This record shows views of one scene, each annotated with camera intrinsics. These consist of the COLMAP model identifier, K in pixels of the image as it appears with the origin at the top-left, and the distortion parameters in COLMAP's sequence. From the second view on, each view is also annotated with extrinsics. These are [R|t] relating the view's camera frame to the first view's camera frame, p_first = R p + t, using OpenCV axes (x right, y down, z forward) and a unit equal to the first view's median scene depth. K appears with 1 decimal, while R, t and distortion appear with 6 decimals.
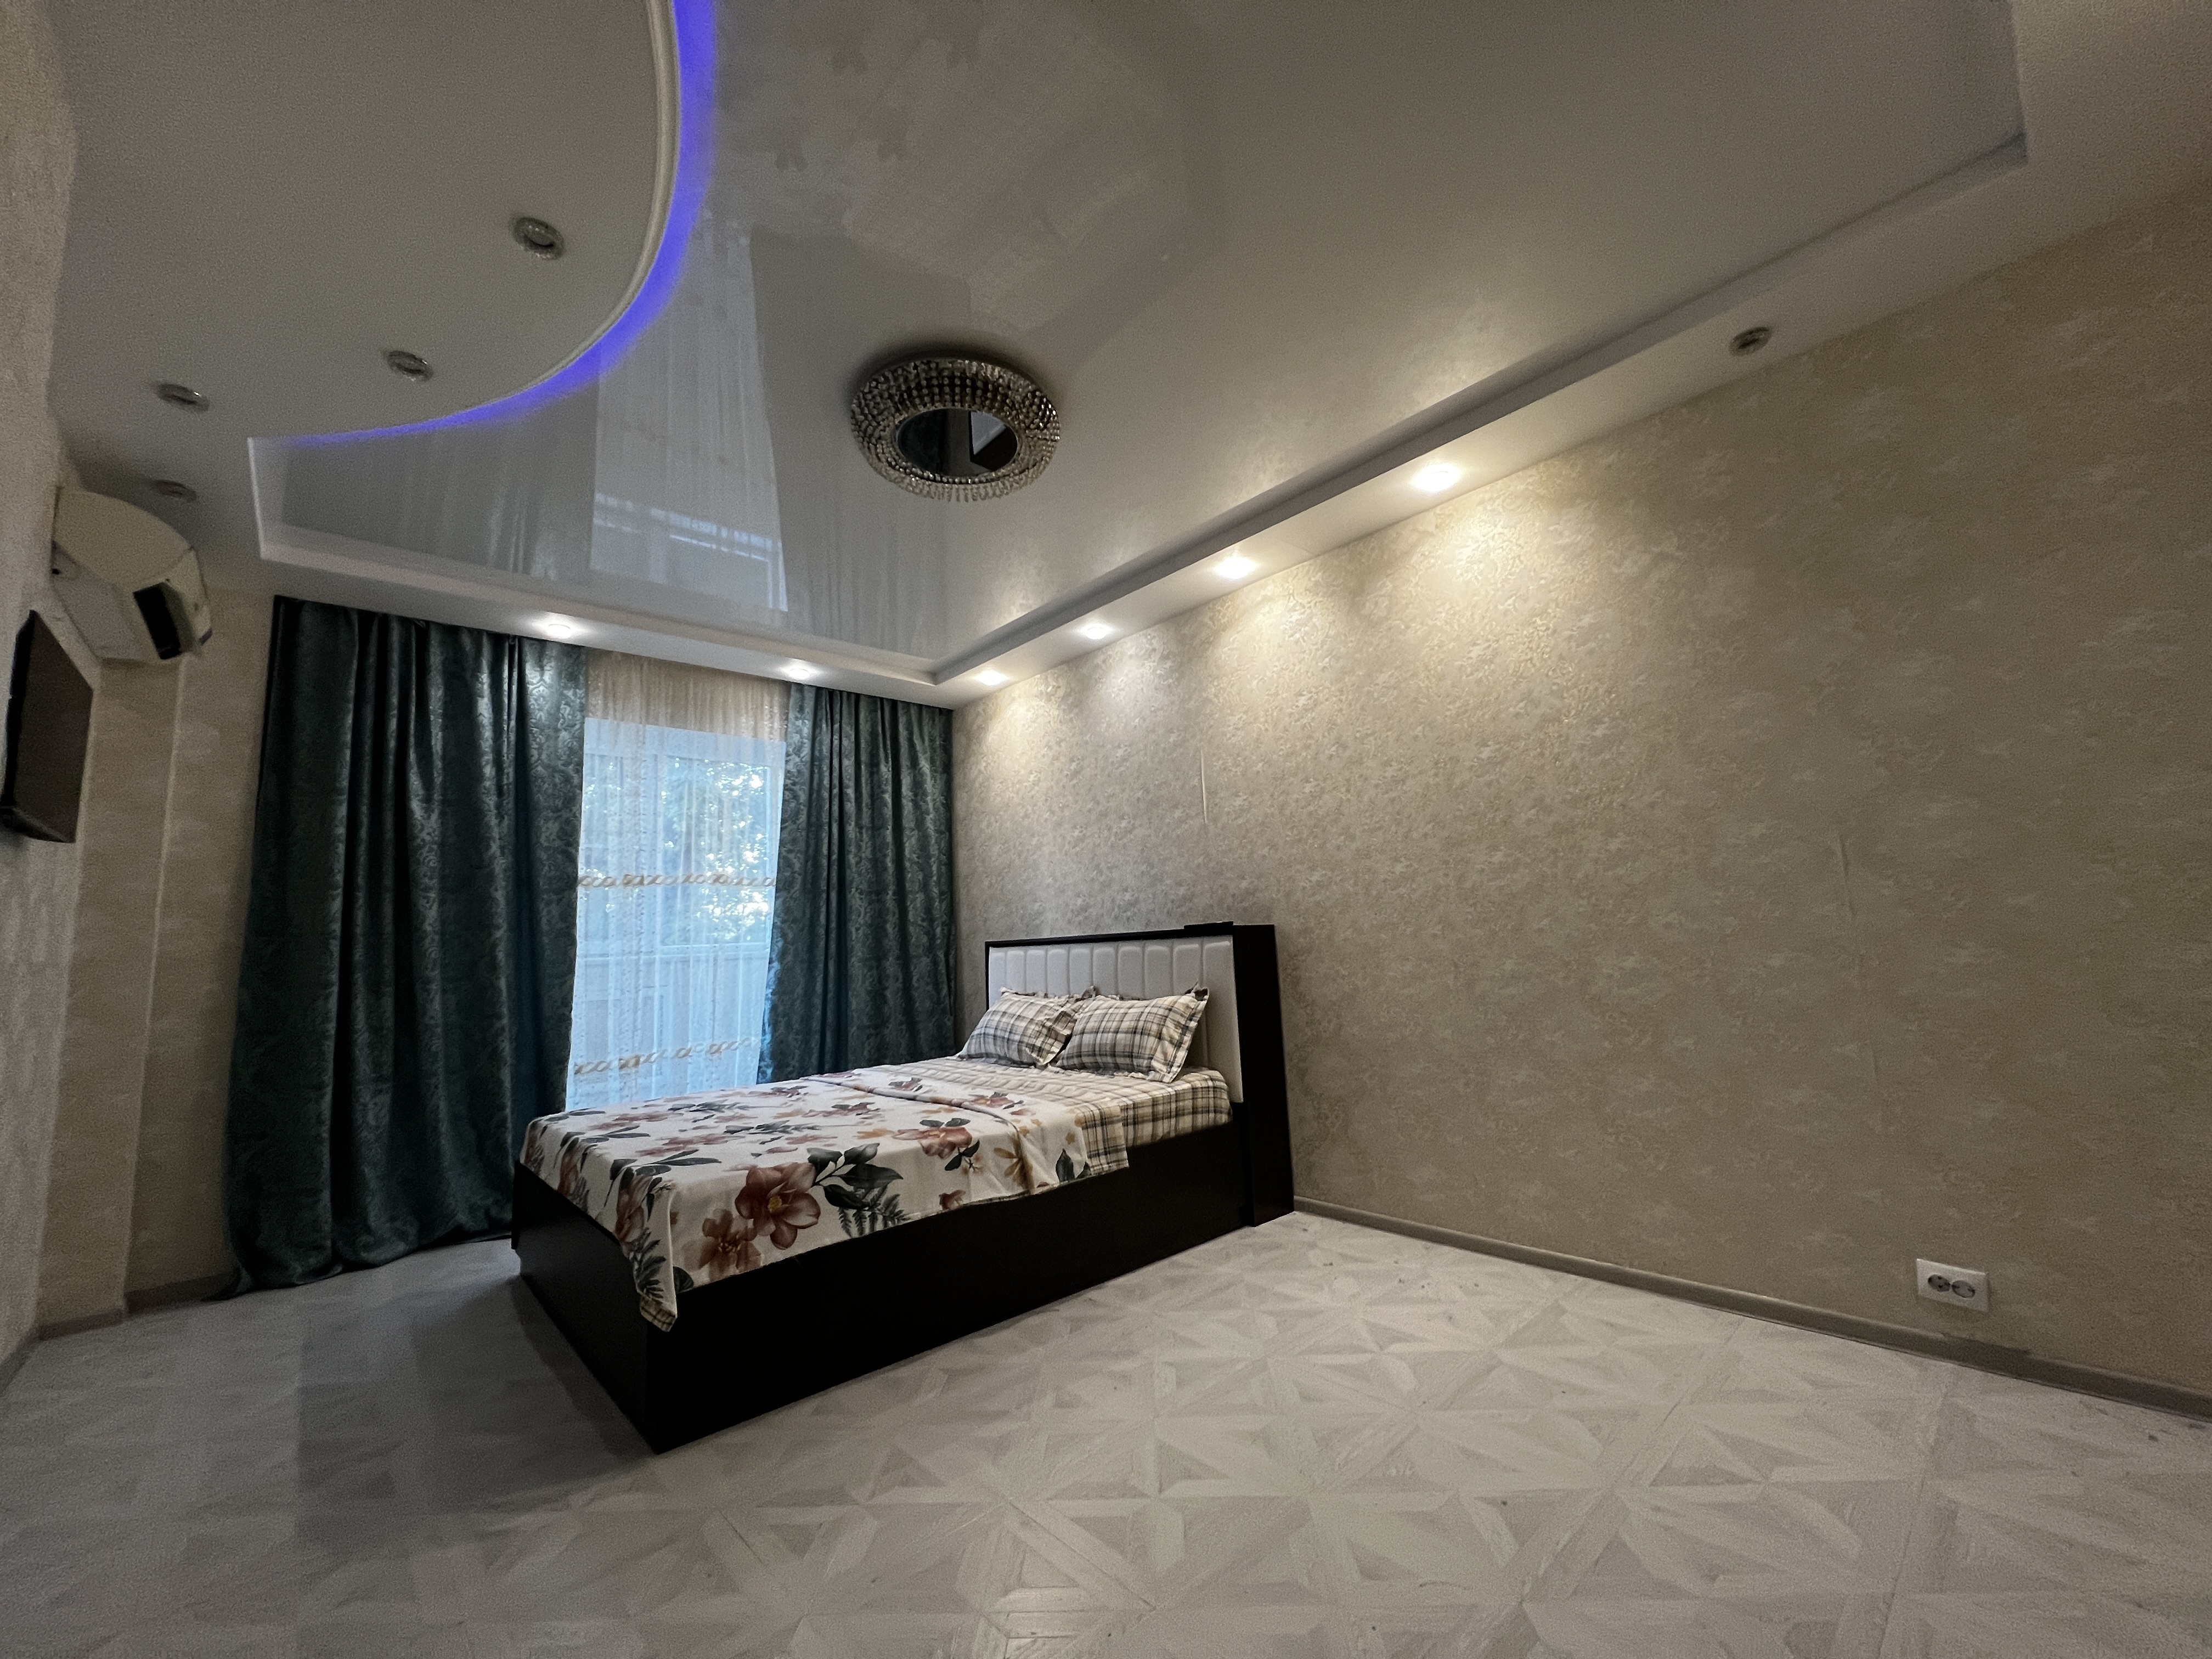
lens RADIAL K [[880.7, 0, 1106.6], [0, 880.7, 828.1], [0, 0, 1]] dist [-0.001476, 0.000346]
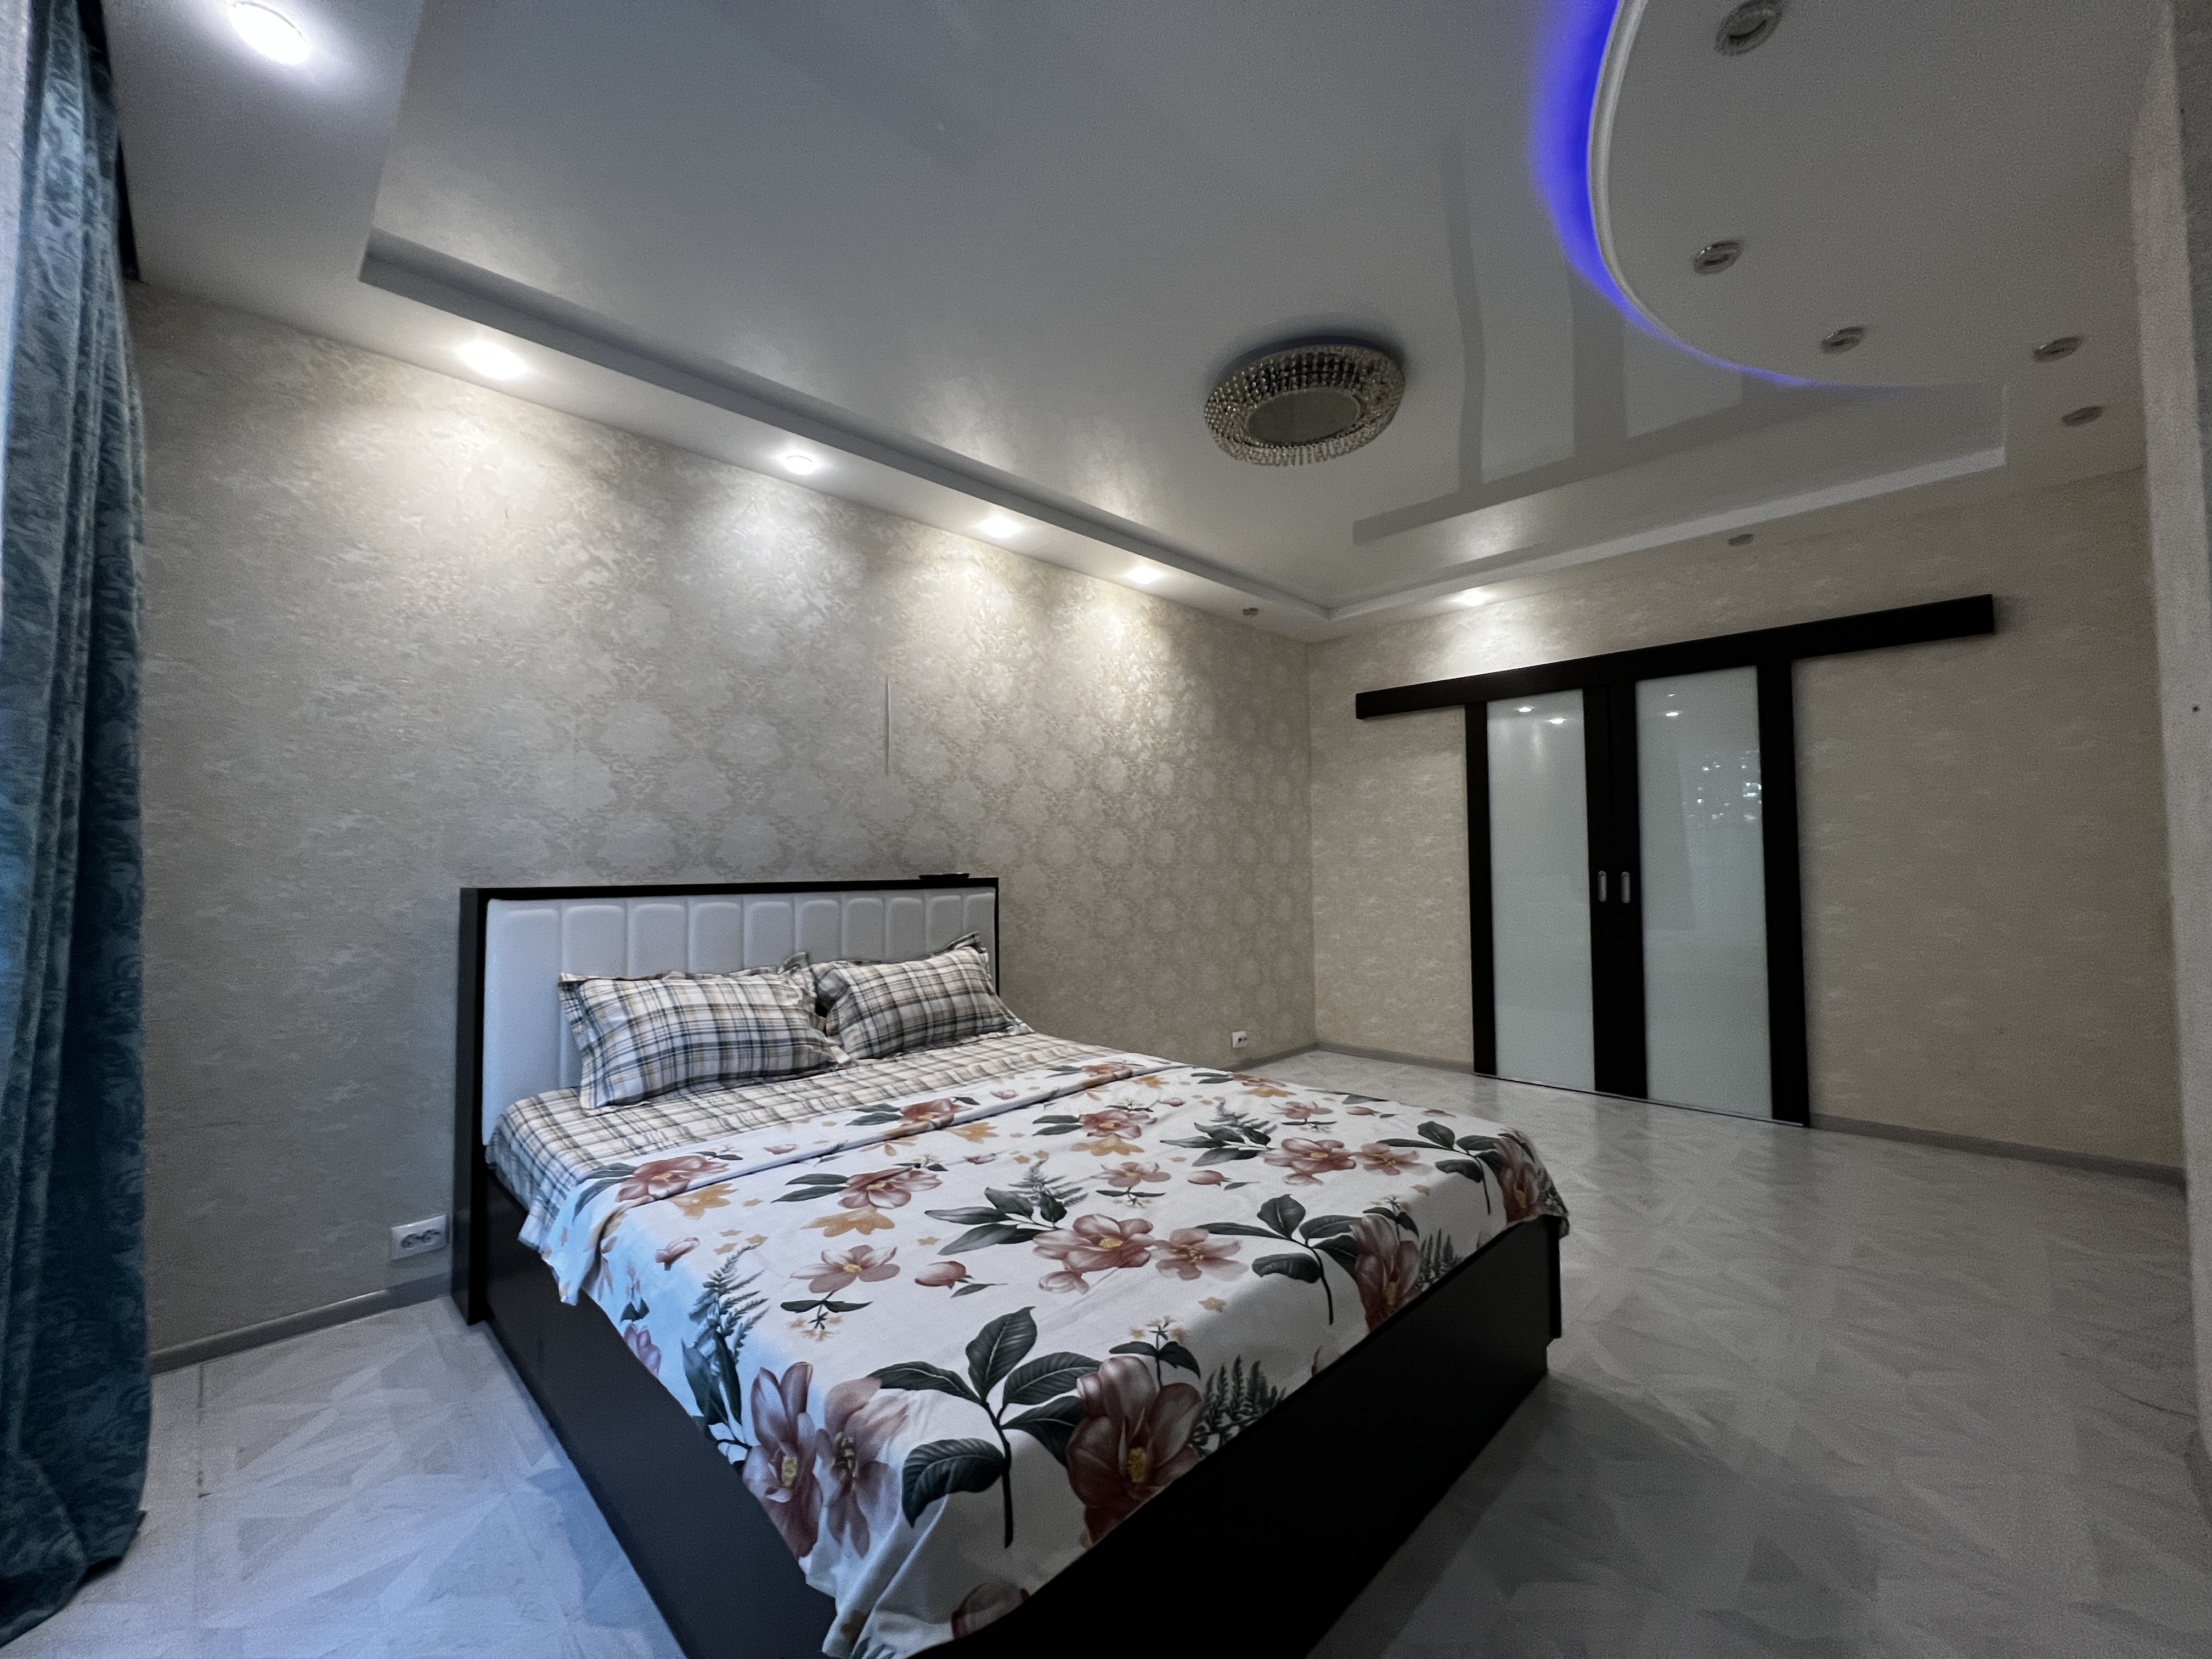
lens RADIAL K [[884.9, 0, 1106.5], [0, 884.9, 829.7], [0, 0, 1]] dist [-0.002797, 0.000888]
pose [[-0.047135, 0.089801, 0.994844, -0.882604], [-0.121270, 0.988069, -0.094935, 0.136755], [-0.991500, -0.125120, -0.035682, 0.912114]]
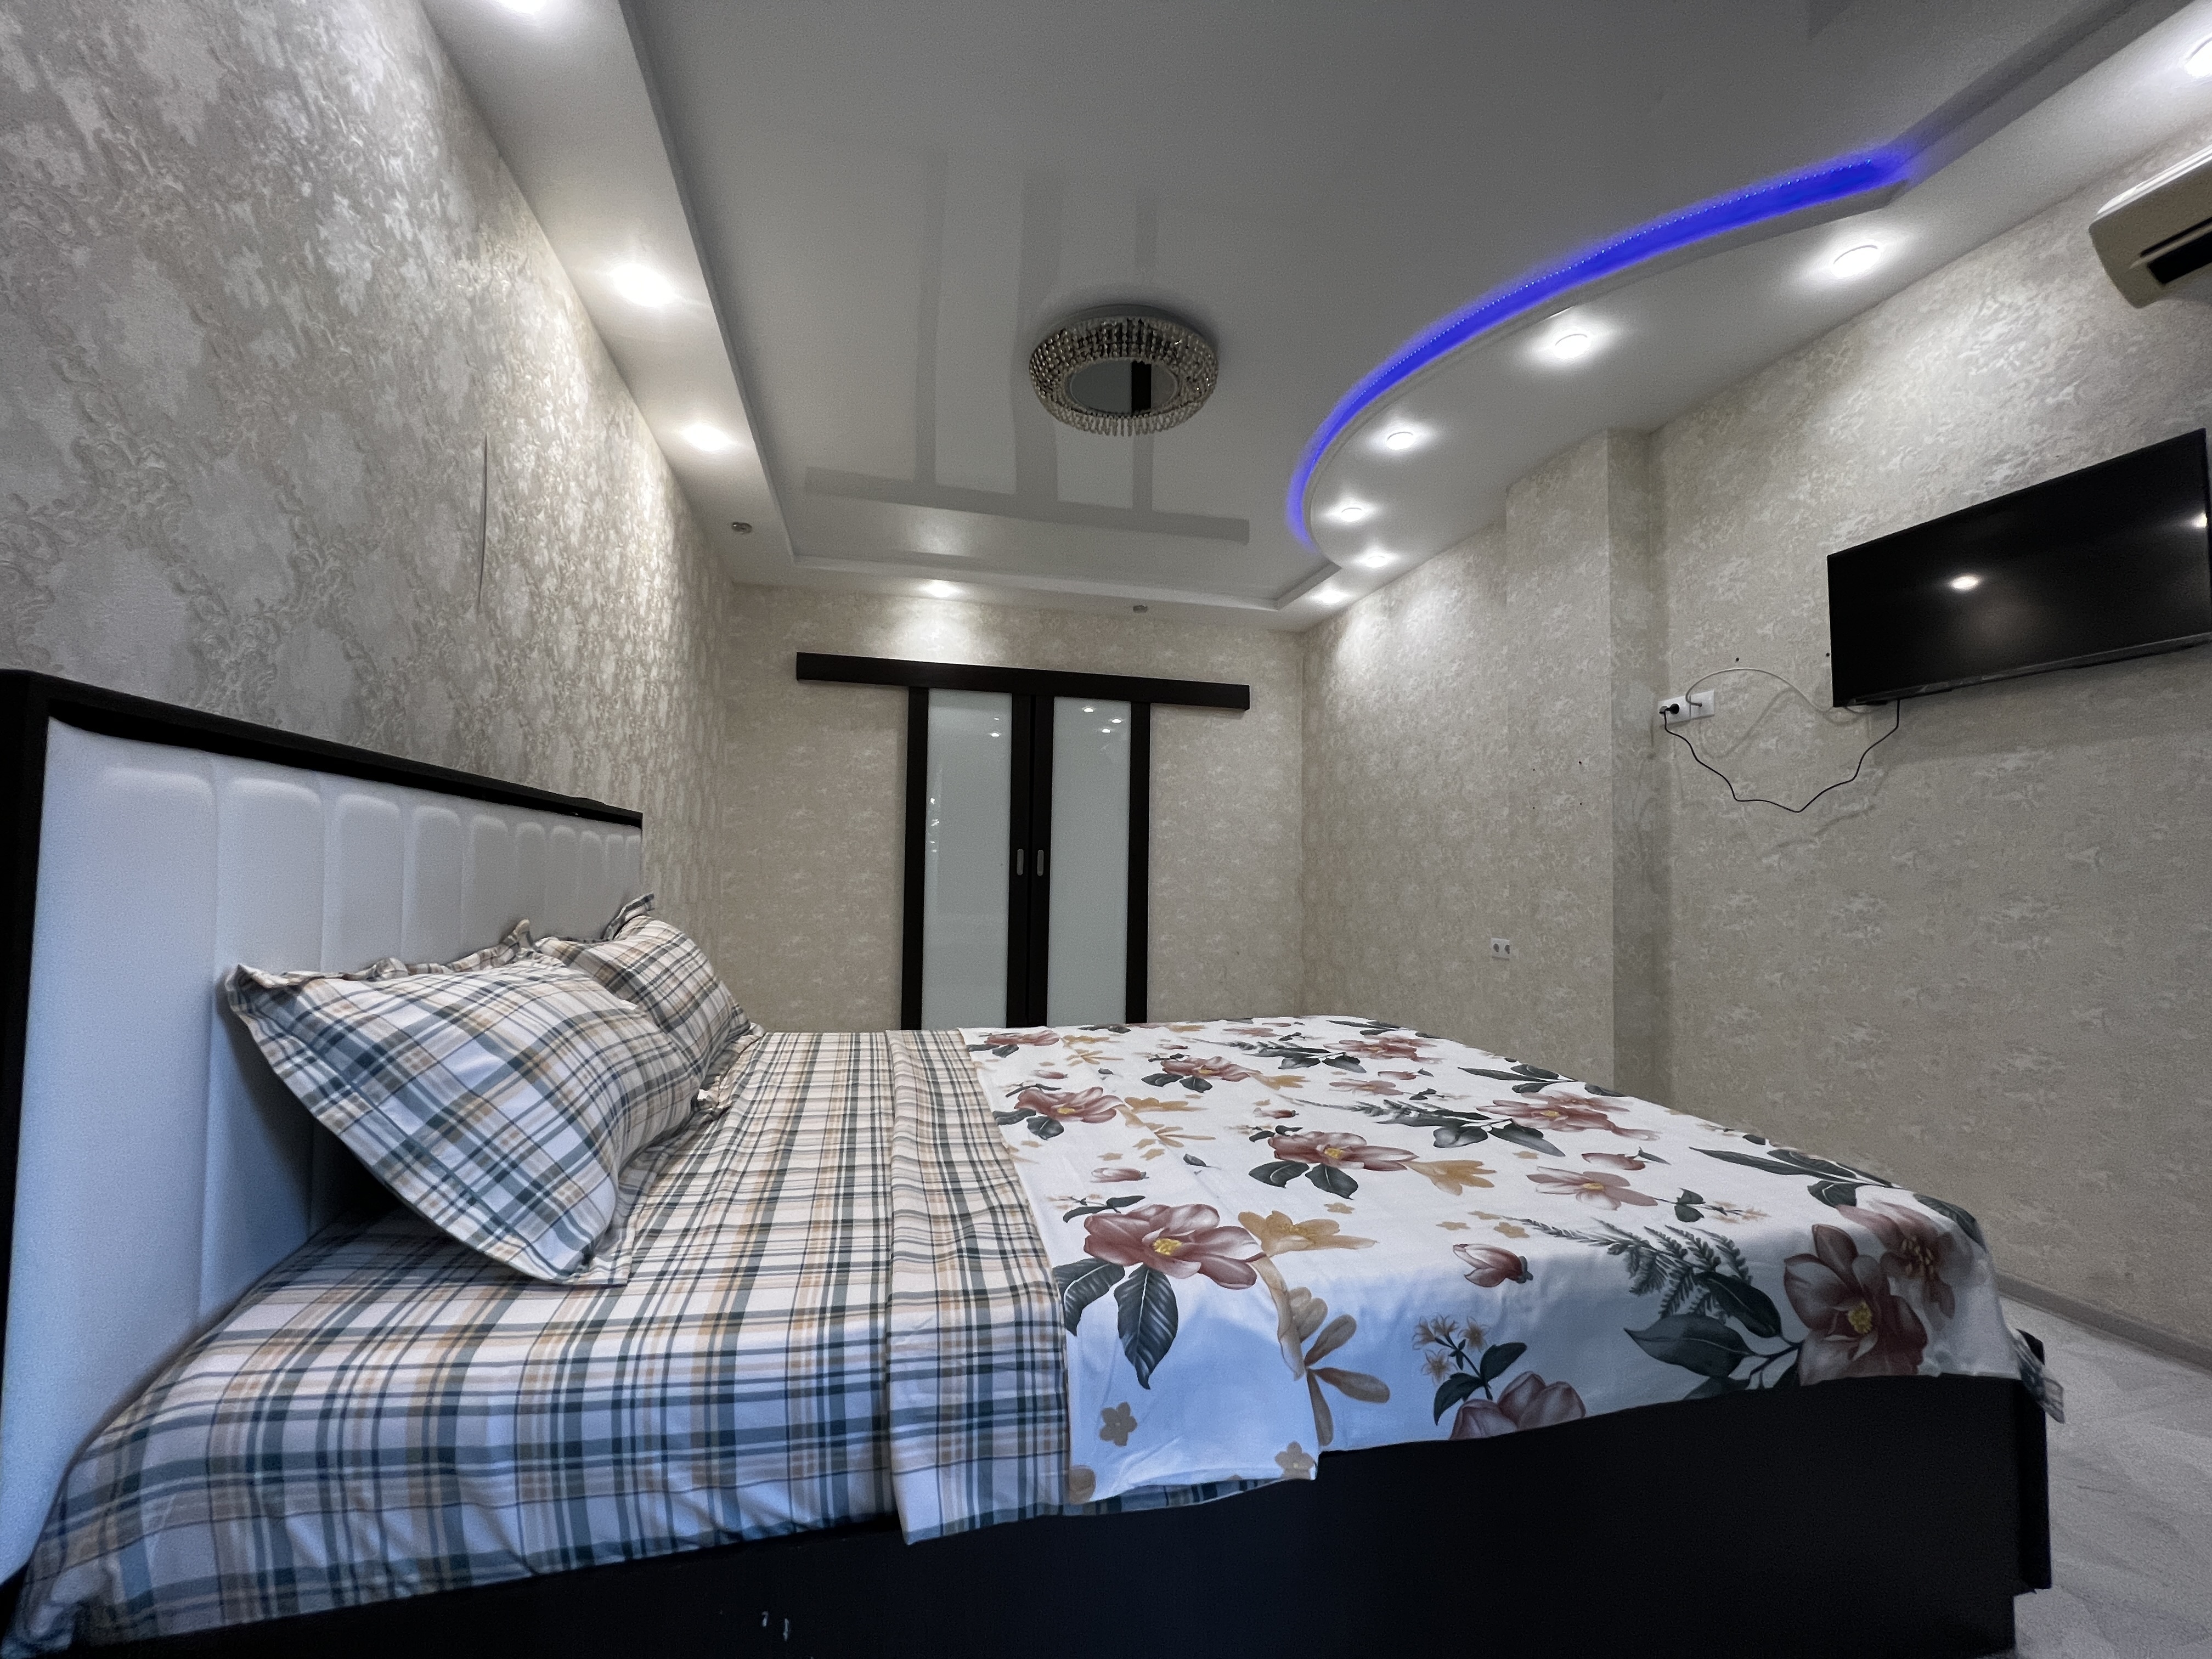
lens RADIAL K [[884.9, 0, 1106.2], [0, 884.9, 832.2], [0, 0, 1]] dist [-0.002797, 0.000888]
pose [[-0.882758, 0.057227, 0.466329, -0.476981], [-0.033906, 0.982206, -0.184718, 0.235815], [-0.468603, -0.178873, -0.865110, 1.406768]]
